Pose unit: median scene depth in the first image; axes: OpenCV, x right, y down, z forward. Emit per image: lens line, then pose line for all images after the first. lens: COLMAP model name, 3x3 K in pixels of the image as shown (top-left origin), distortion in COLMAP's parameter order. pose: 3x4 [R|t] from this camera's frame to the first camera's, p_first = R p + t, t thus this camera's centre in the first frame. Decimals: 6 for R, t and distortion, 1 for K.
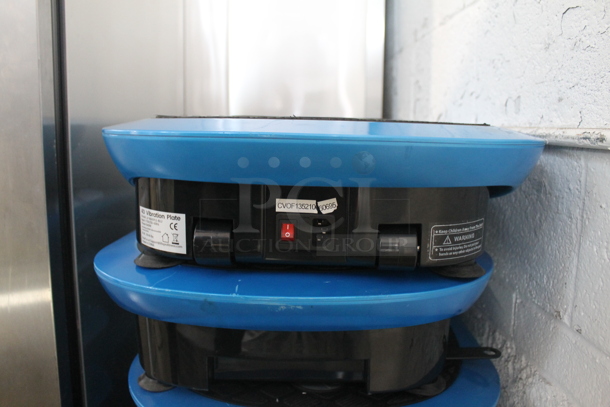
lens RADIAL K [[496.3, 0, 305.0], [0, 496.3, 203.5], [0, 0, 1]] dist [-0.144280, 0.157162]
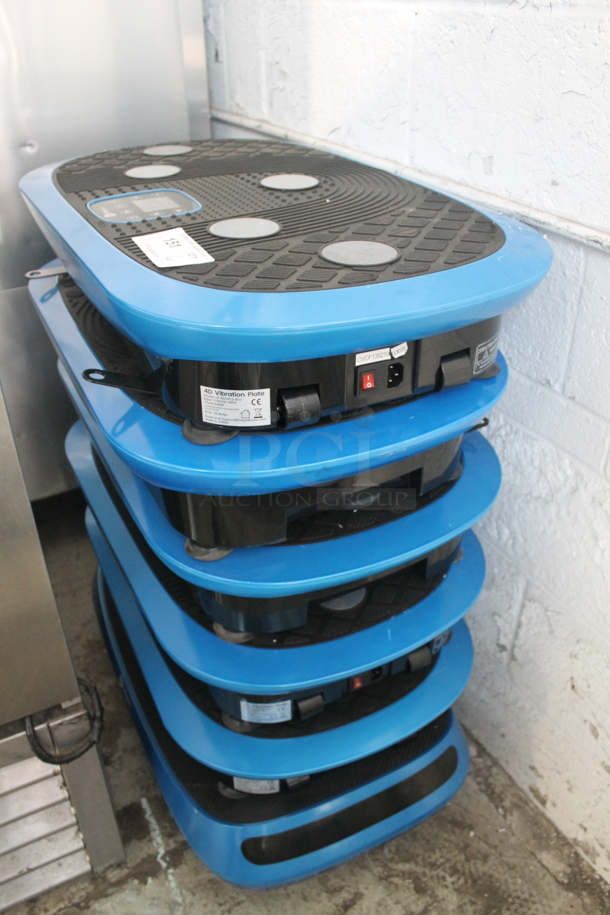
lens RADIAL K [[744.5, 0, 252.1], [0, 744.5, 456.2], [0, 0, 1]] dist [-0.144280, 0.157162]
pose [[0.919701, -0.269352, 0.285657, -0.688785], [0.135229, 0.900365, 0.413590, -0.443911], [-0.368597, -0.341750, 0.864490, -0.290889]]
